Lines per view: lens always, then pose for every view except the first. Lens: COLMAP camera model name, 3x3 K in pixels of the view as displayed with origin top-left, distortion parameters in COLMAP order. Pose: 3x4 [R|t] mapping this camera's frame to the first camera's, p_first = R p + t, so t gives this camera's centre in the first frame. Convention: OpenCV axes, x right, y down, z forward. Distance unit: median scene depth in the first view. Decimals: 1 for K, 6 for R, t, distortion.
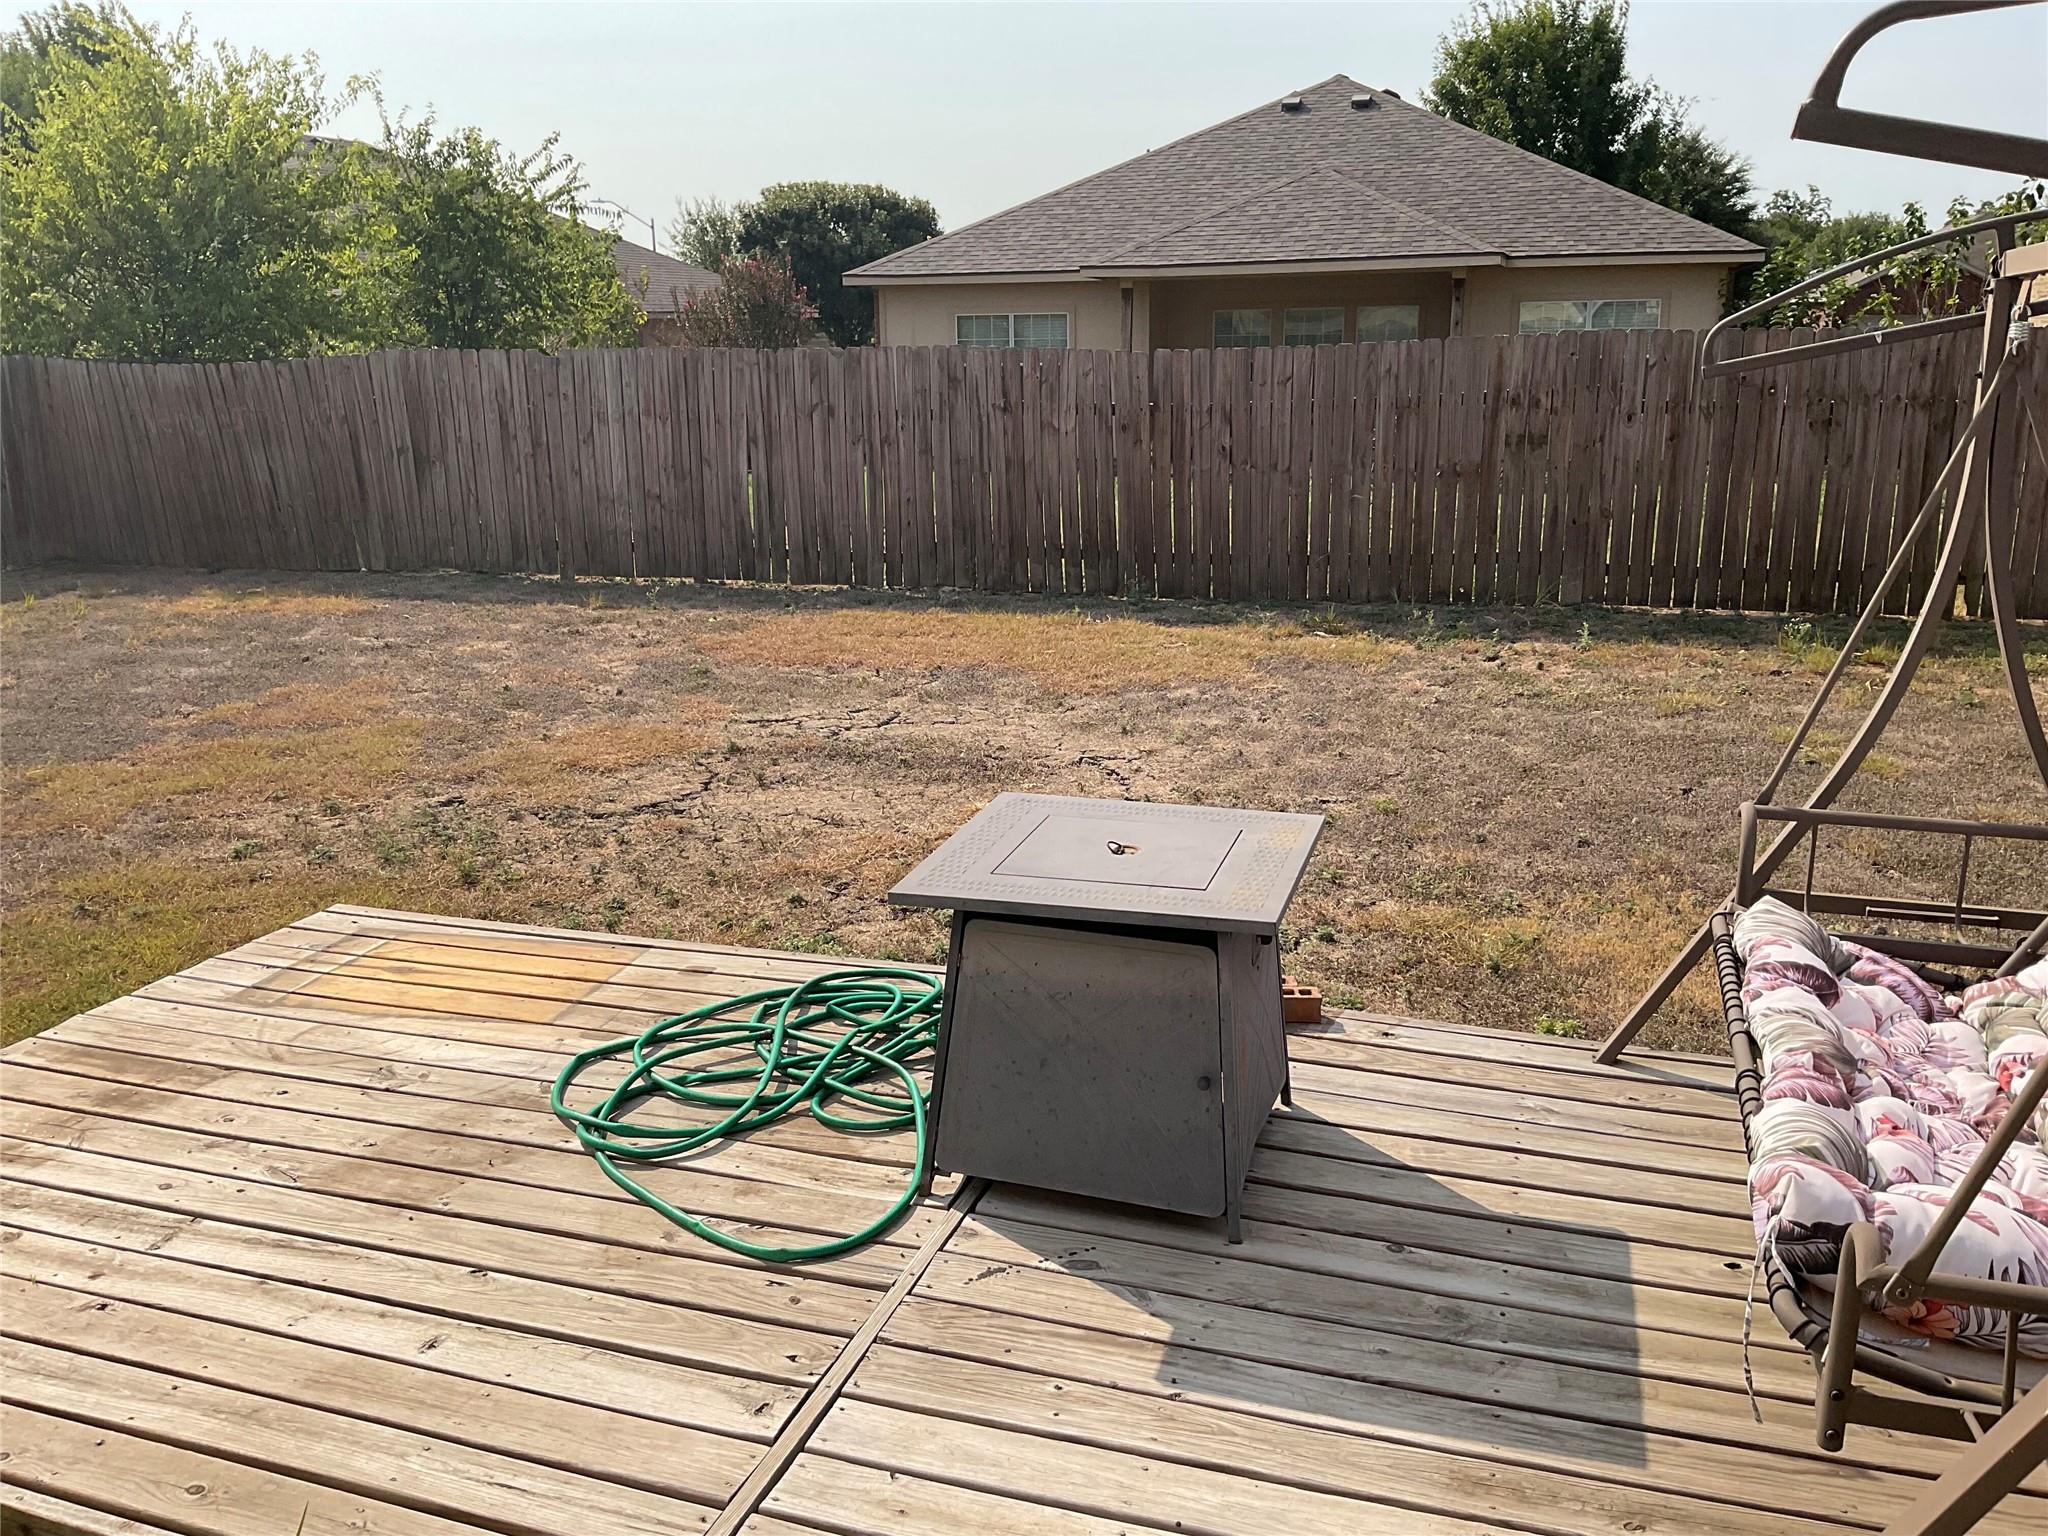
lens RADIAL K [[1677.2, 0, 1014.7], [0, 1677.2, 755.2], [0, 0, 1]] dist [0.075663, -0.142264]
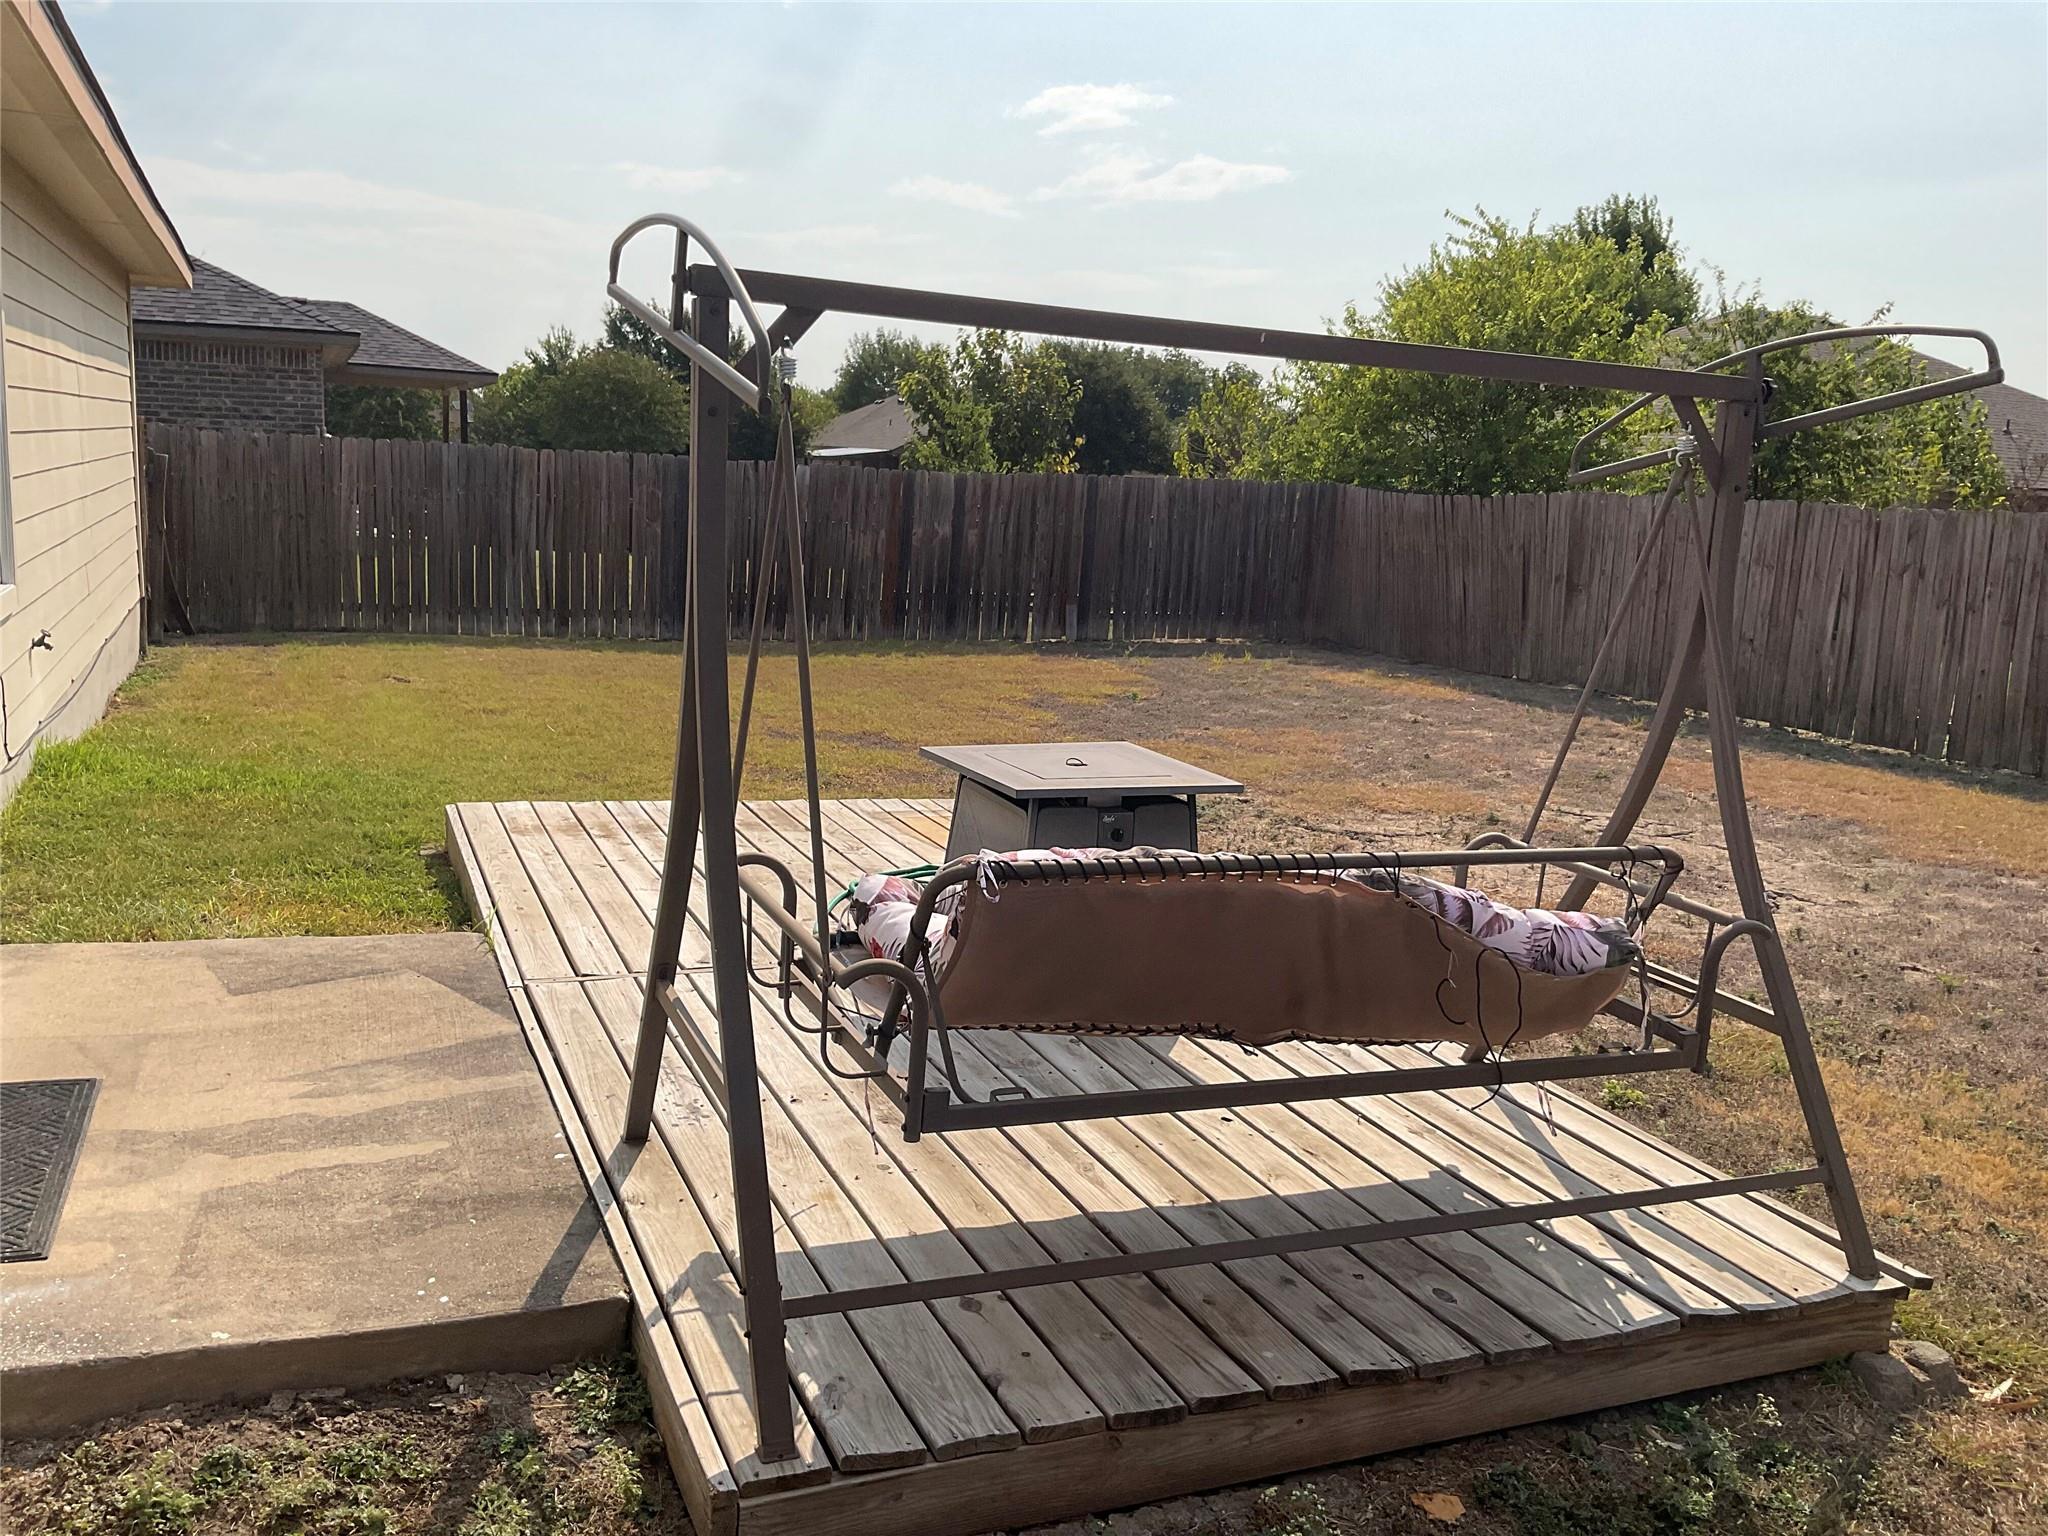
lens RADIAL K [[1677.2, 0, 1037.2], [0, 1677.2, 752.1], [0, 0, 1]] dist [0.075663, -0.142264]
pose [[0.660944, 0.169692, -0.730998, 0.299634], [-0.240565, 0.970602, 0.007803, 0.011286], [0.710832, 0.170695, 0.682335, -0.009997]]
